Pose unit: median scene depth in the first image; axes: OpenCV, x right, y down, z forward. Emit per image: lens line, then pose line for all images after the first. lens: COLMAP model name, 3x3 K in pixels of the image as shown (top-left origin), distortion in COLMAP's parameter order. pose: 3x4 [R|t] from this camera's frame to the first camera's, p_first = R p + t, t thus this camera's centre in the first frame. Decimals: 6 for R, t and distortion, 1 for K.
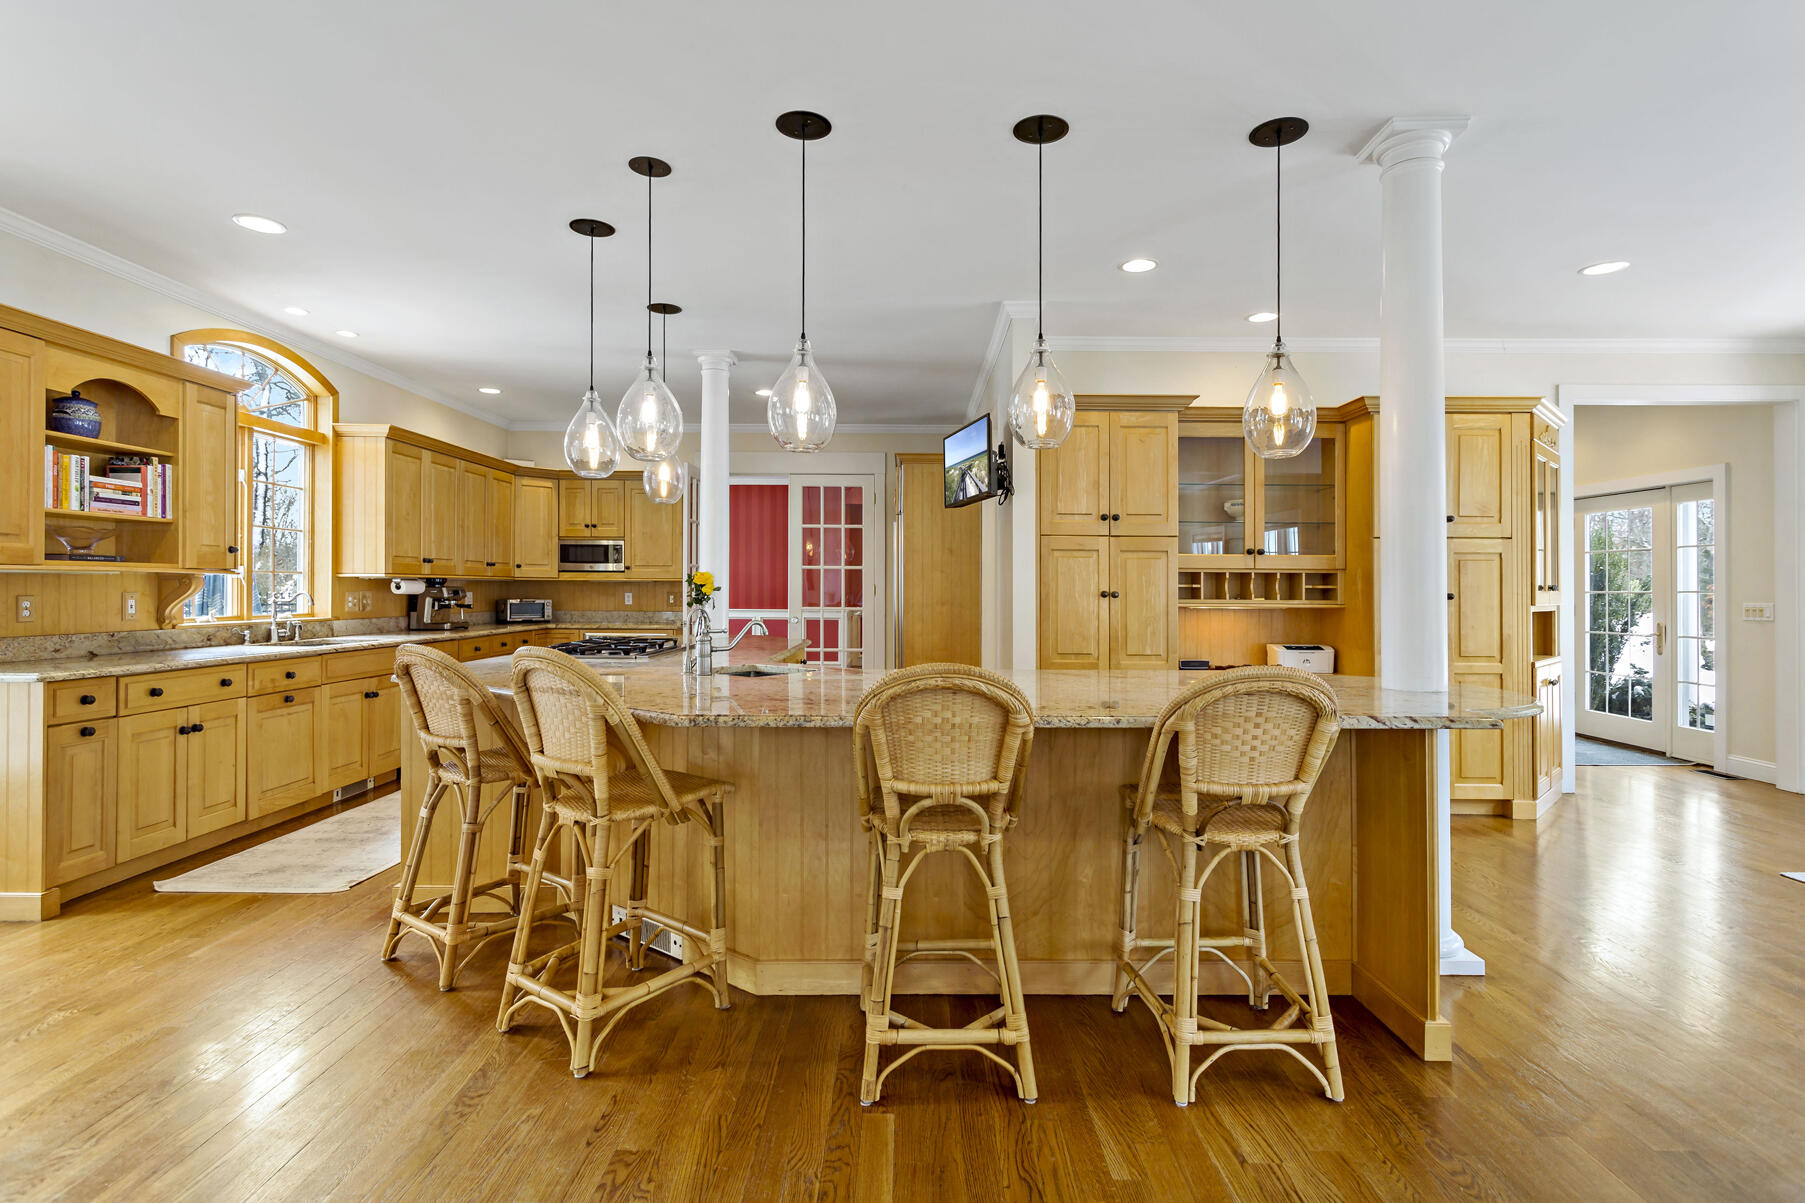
lens RADIAL K [[902.0, 0, 914.6], [0, 902.0, 586.4], [0, 0, 1]] dist [0.001525, 0.001473]
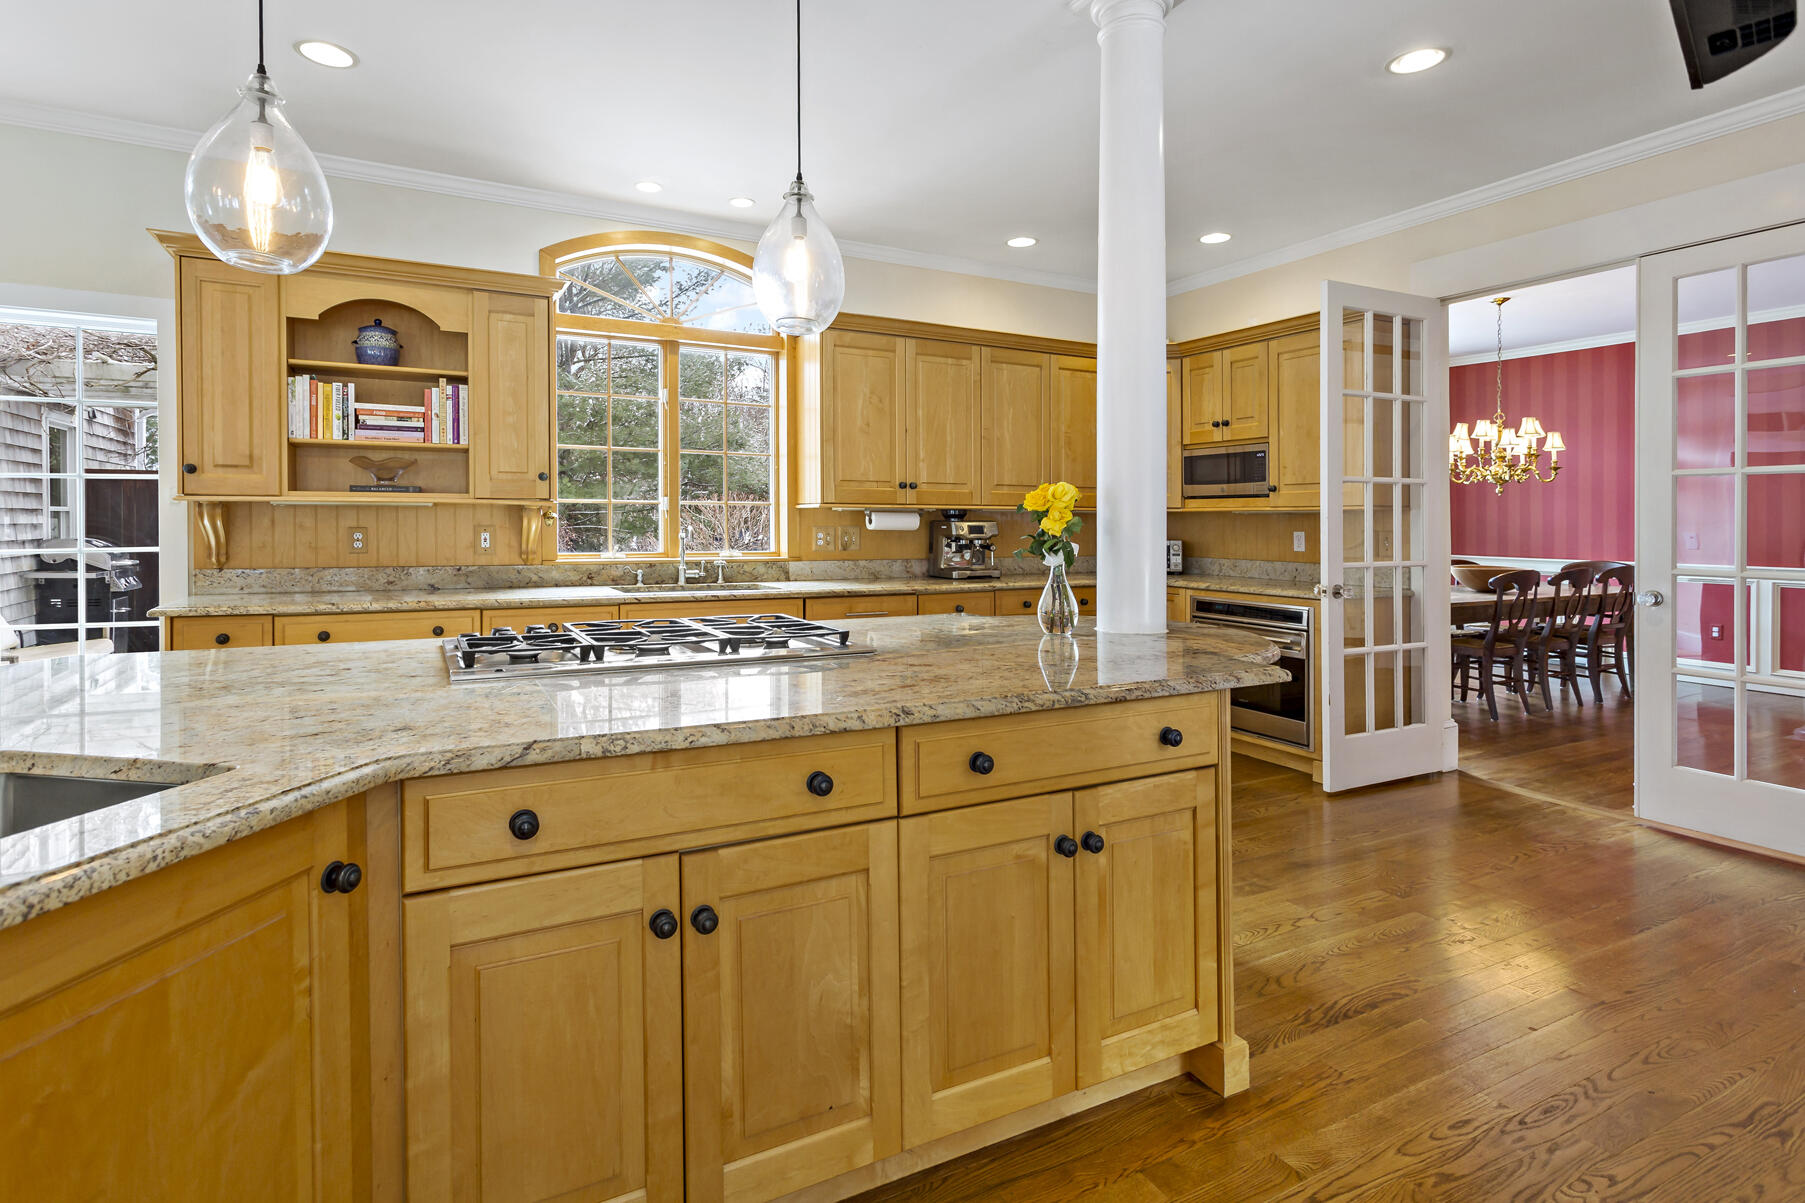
lens RADIAL K [[902.0, 0, 876.9], [0, 902.0, 530.4], [0, 0, 1]] dist [0.001525, 0.001473]
pose [[0.446981, 0.006219, -0.894522, 0.163859], [-0.001204, 0.999979, 0.006351, 0.005227], [0.894542, -0.001762, 0.446980, 0.888371]]
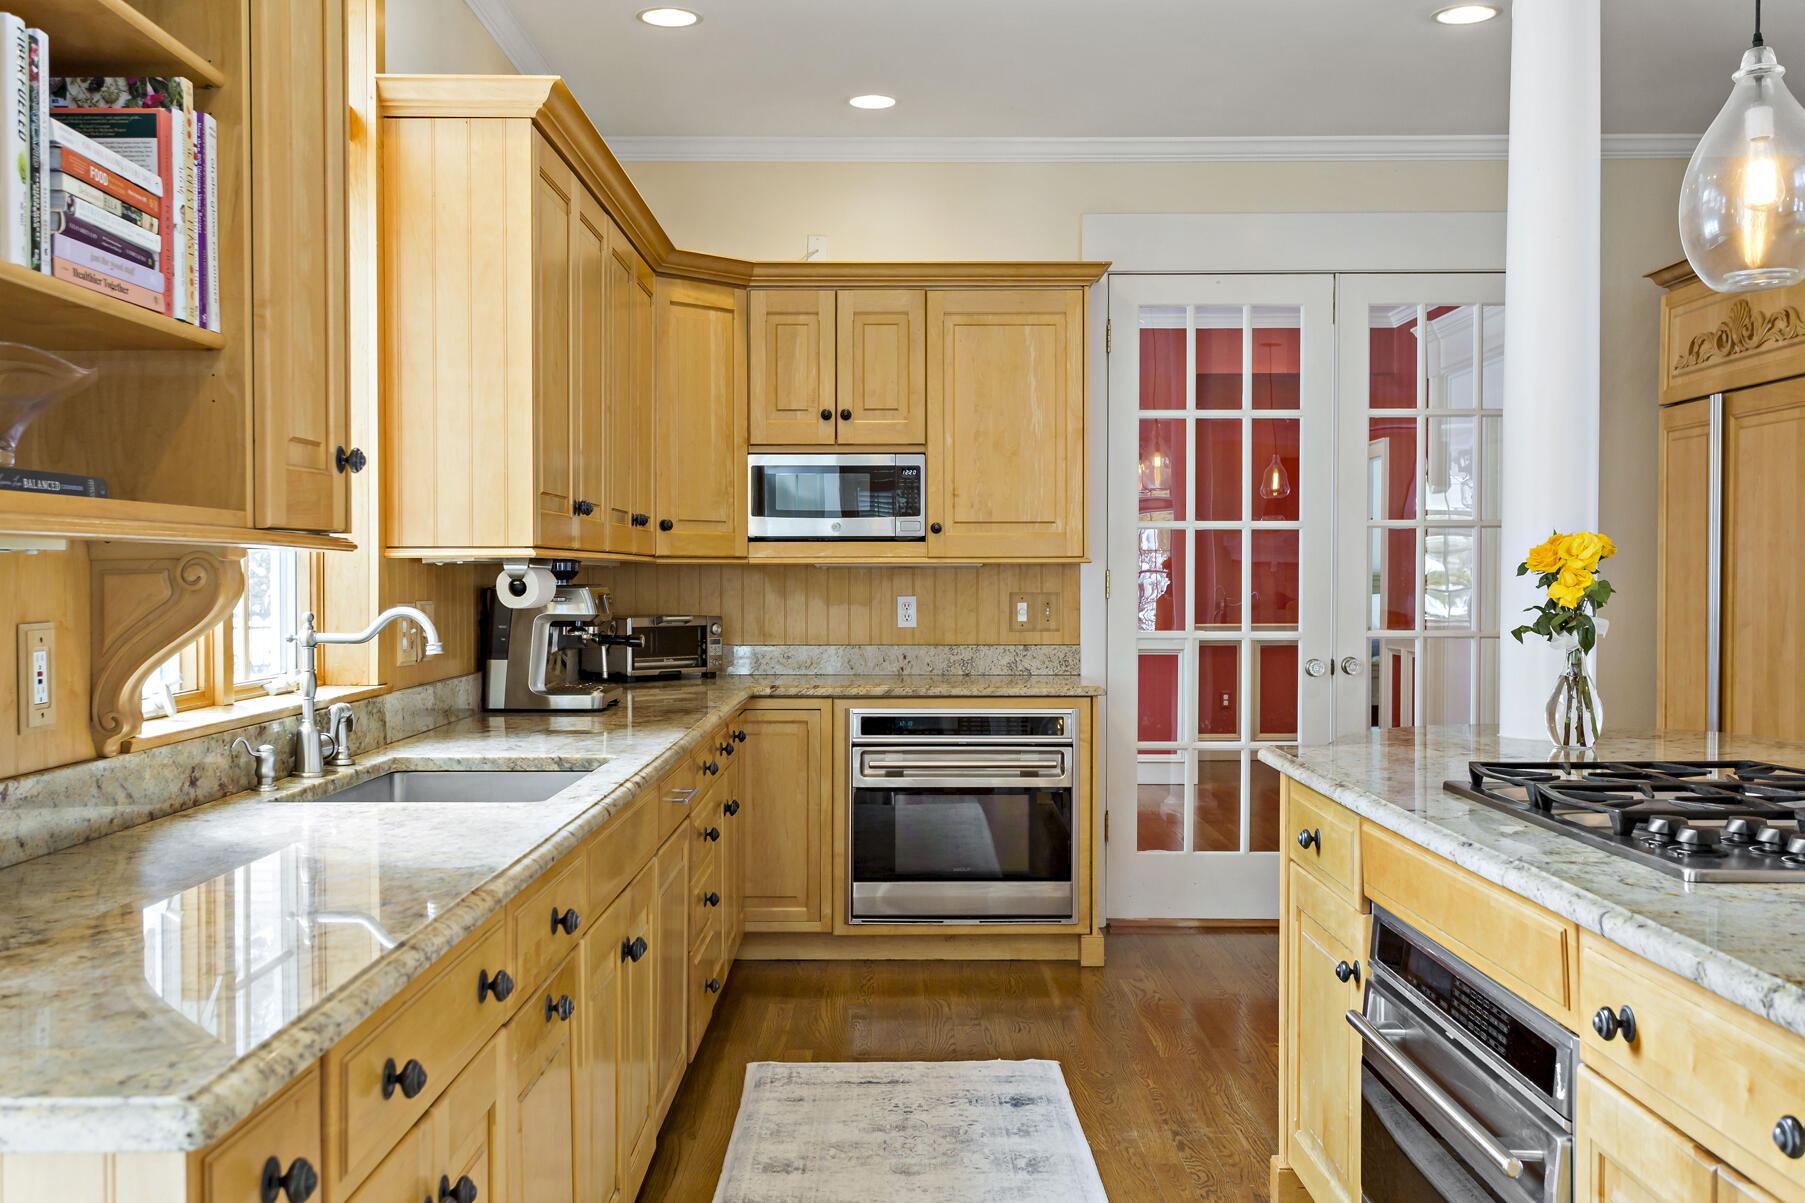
lens RADIAL K [[1823.1, 0, 911.3], [0, 1823.1, 630.7], [0, 0, 1]] dist [0.007686, 0.000000]
pose [[0.999962, -0.007182, 0.005005, -0.581794], [0.007015, 0.999437, 0.032800, -0.006059], [-0.005238, -0.032764, 0.999449, 0.445177]]
